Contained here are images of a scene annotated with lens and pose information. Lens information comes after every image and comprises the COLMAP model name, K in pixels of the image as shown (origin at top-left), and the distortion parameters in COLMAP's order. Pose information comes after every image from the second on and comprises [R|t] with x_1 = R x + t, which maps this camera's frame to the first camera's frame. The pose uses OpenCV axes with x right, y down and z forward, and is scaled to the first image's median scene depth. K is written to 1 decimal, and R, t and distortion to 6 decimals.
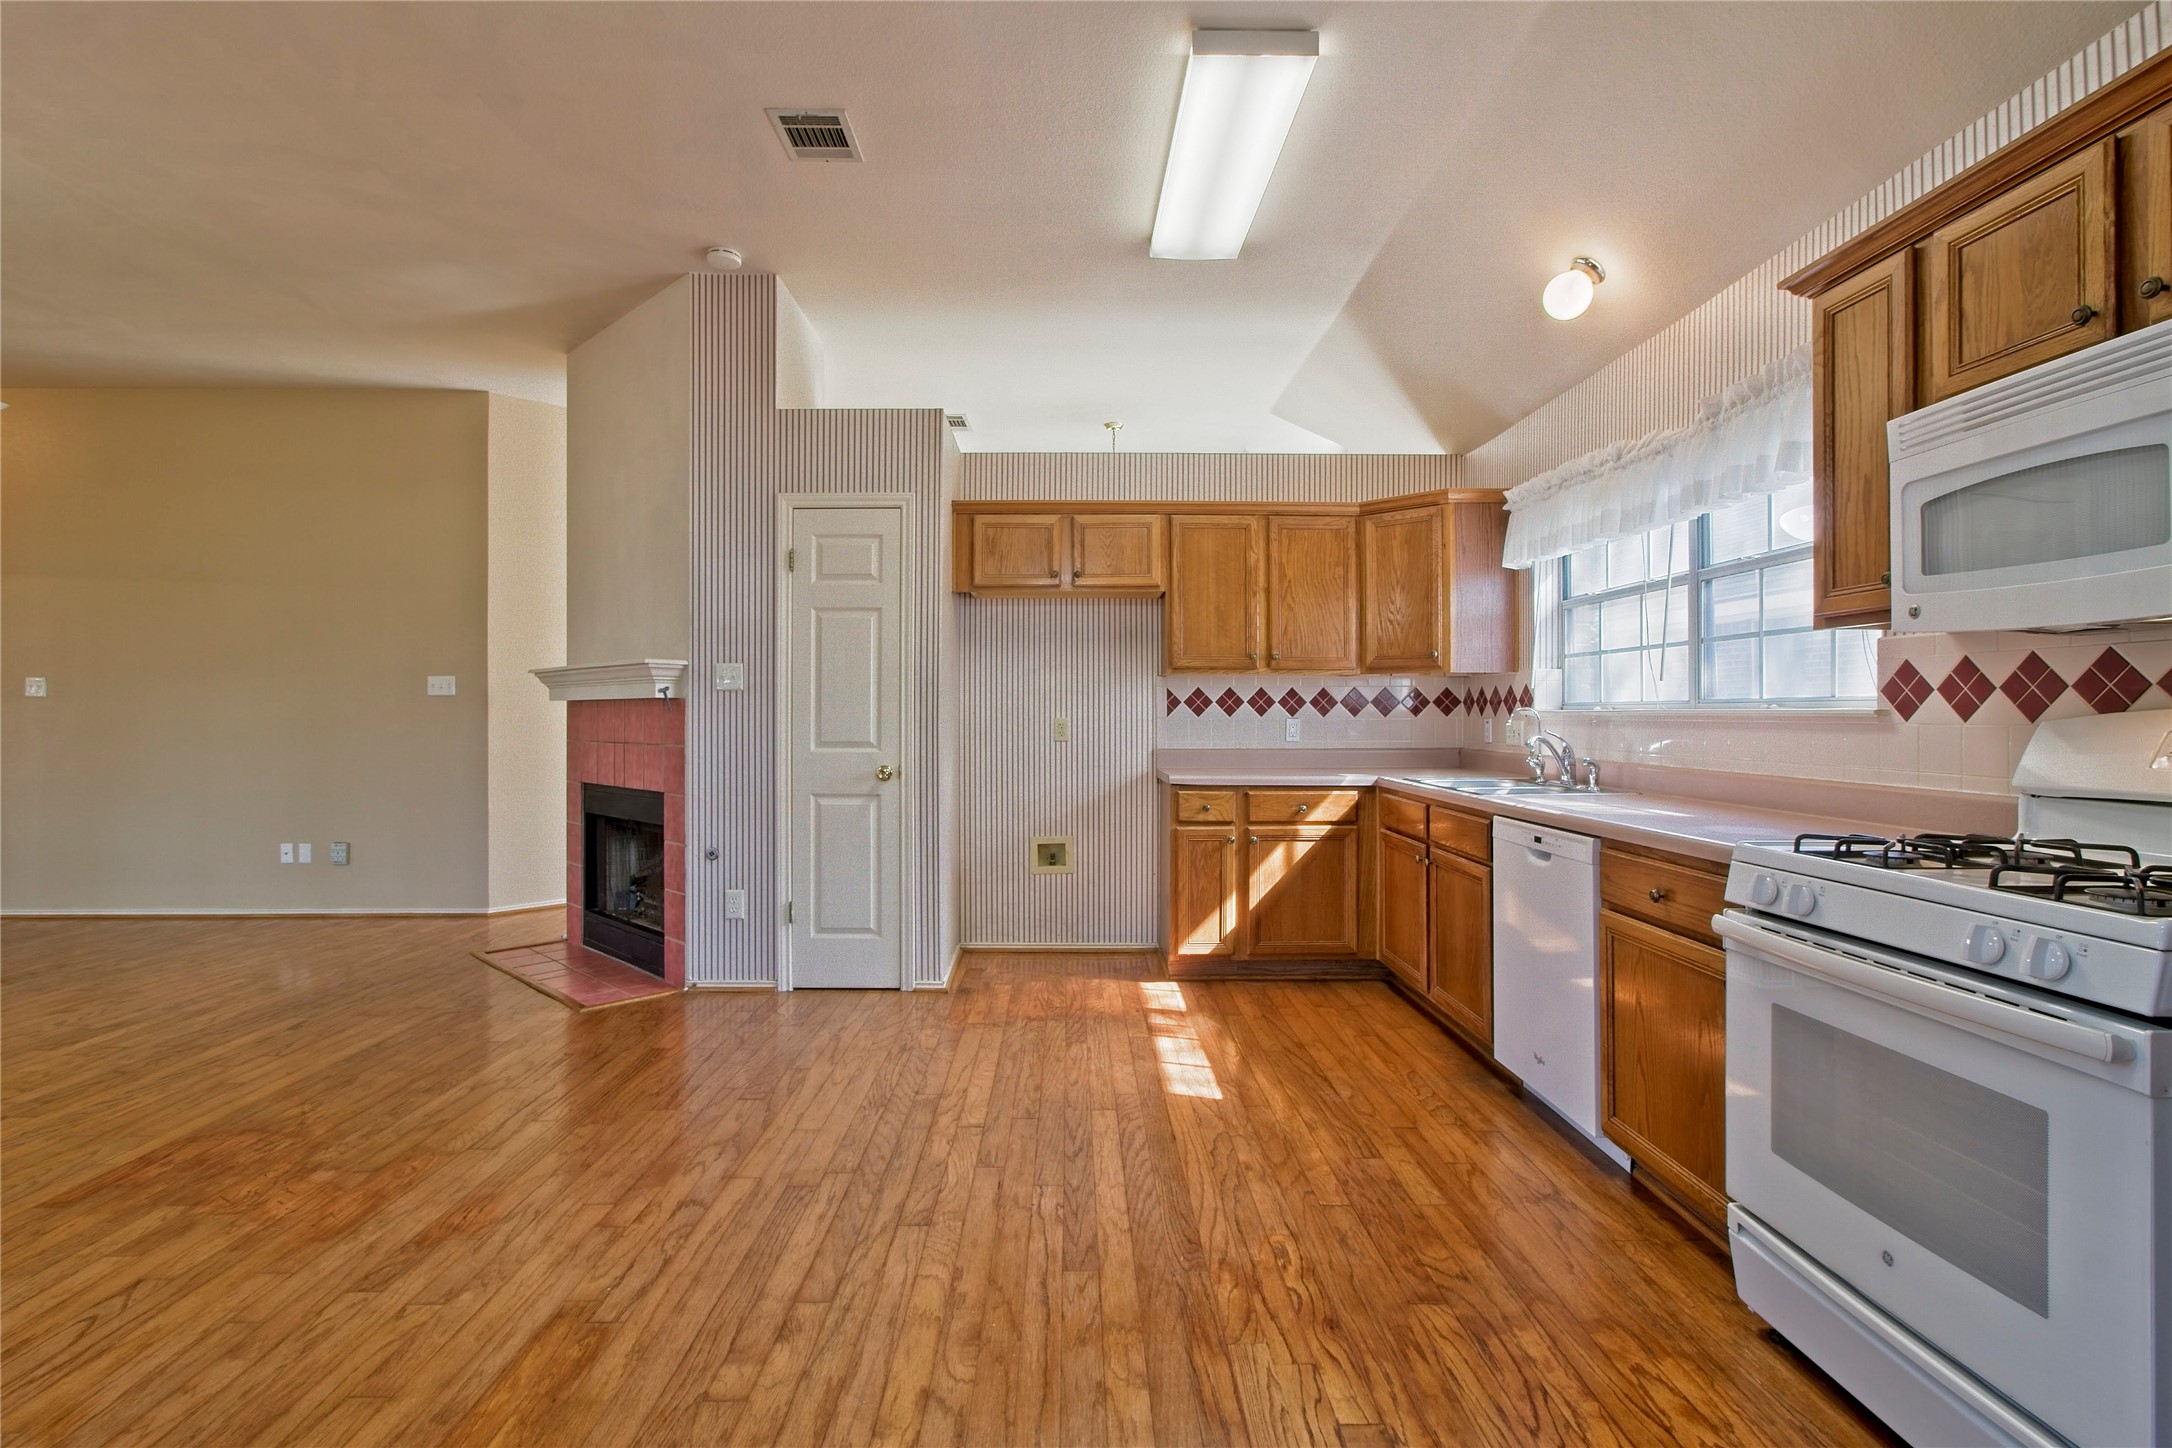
lens RADIAL K [[1008.9, 0, 1068.6], [0, 1008.9, 706.6], [0, 0, 1]] dist [-0.015684, 0.007441]
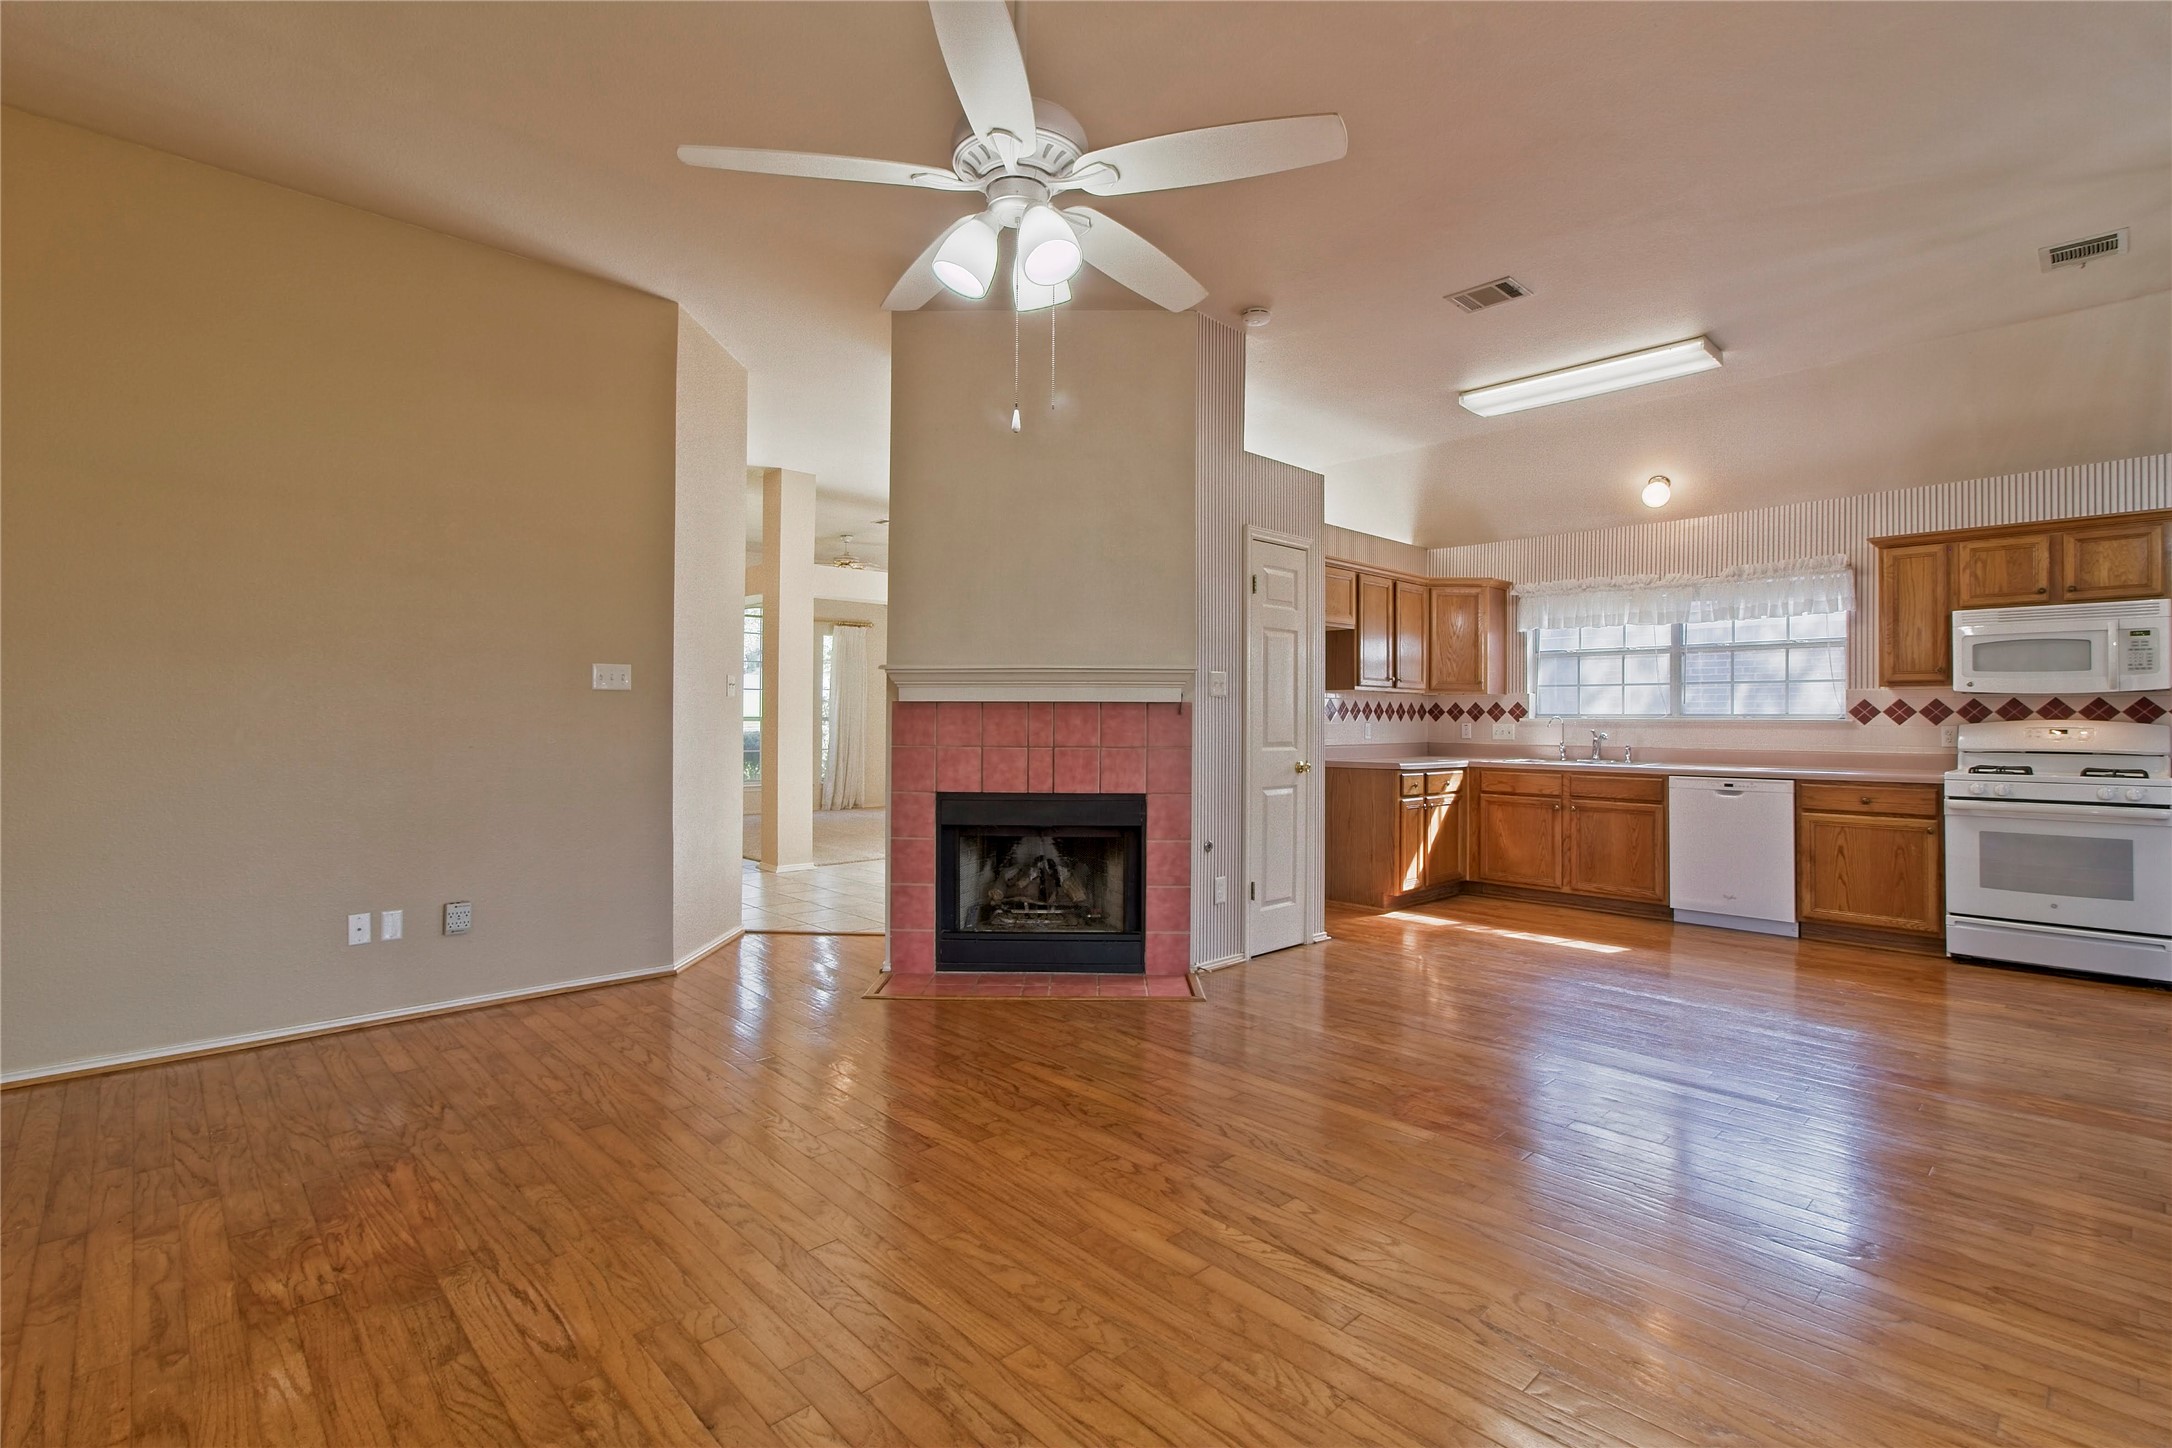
lens RADIAL K [[1008.9, 0, 1072.2], [0, 1008.9, 710.1], [0, 0, 1]] dist [-0.015684, 0.007441]
pose [[0.731531, 0.009831, 0.681737, -1.232027], [-0.010568, 0.999939, -0.003079, 0.003820], [-0.681726, -0.004952, 0.731591, 0.301101]]
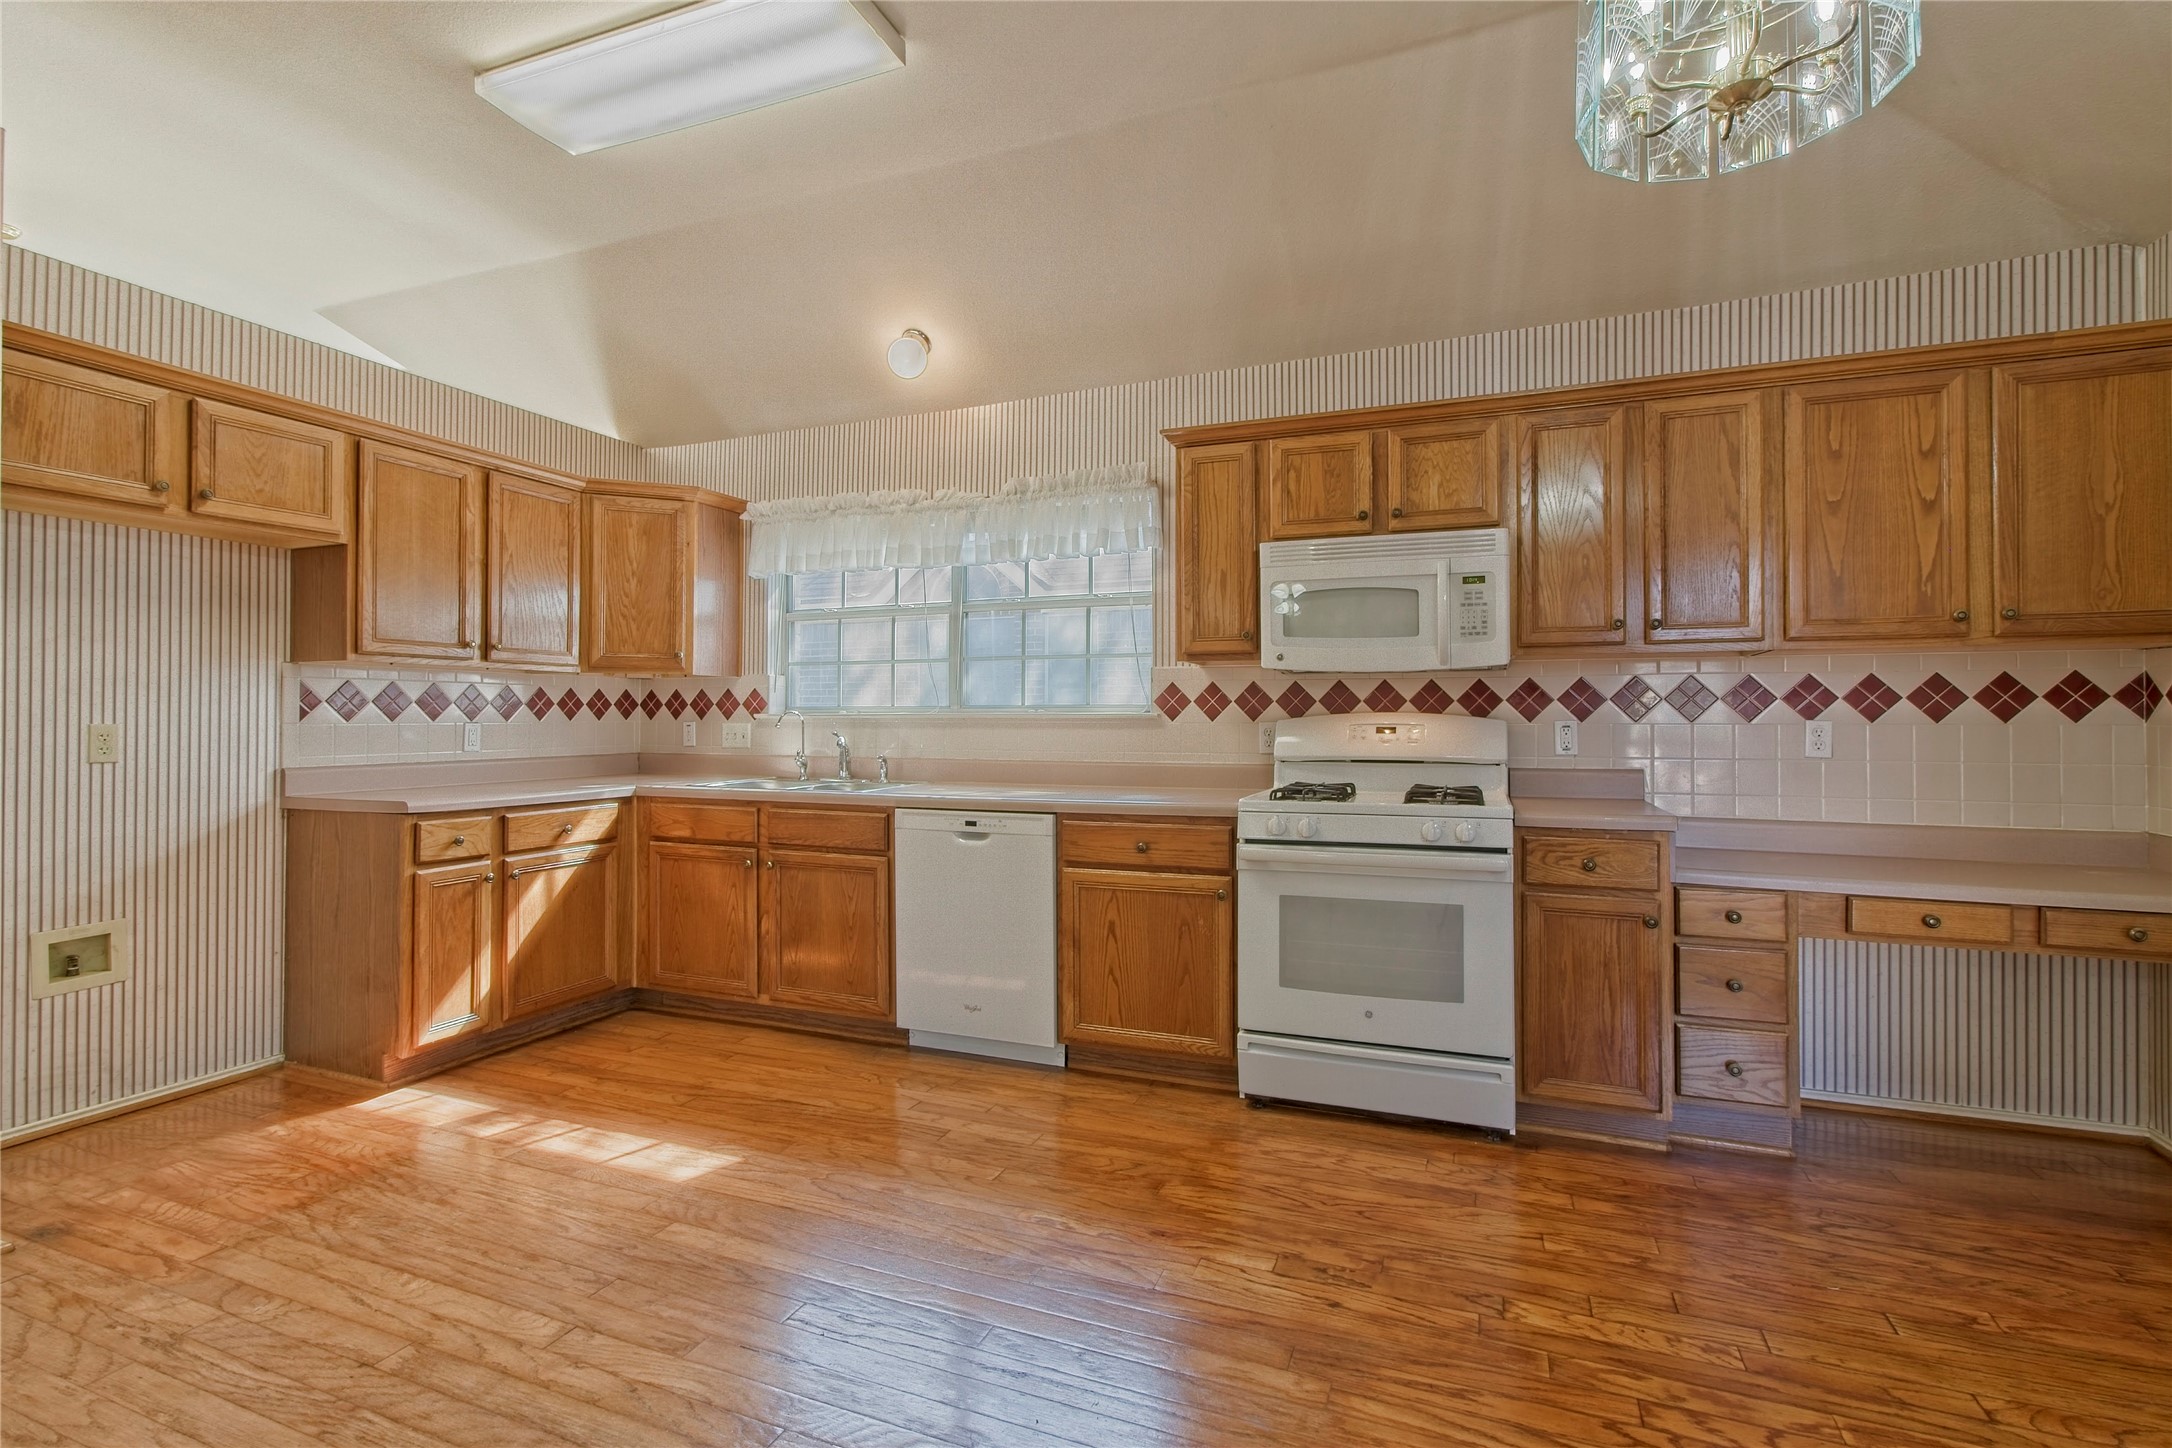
lens RADIAL K [[1008.9, 0, 1088.0], [0, 1008.9, 704.5], [0, 0, 1]] dist [-0.015684, 0.007441]
pose [[0.374822, 0.009258, 0.927051, -0.399929], [-0.005912, 0.999954, -0.007595, 0.000631], [-0.927078, -0.002634, 0.374860, 0.290852]]
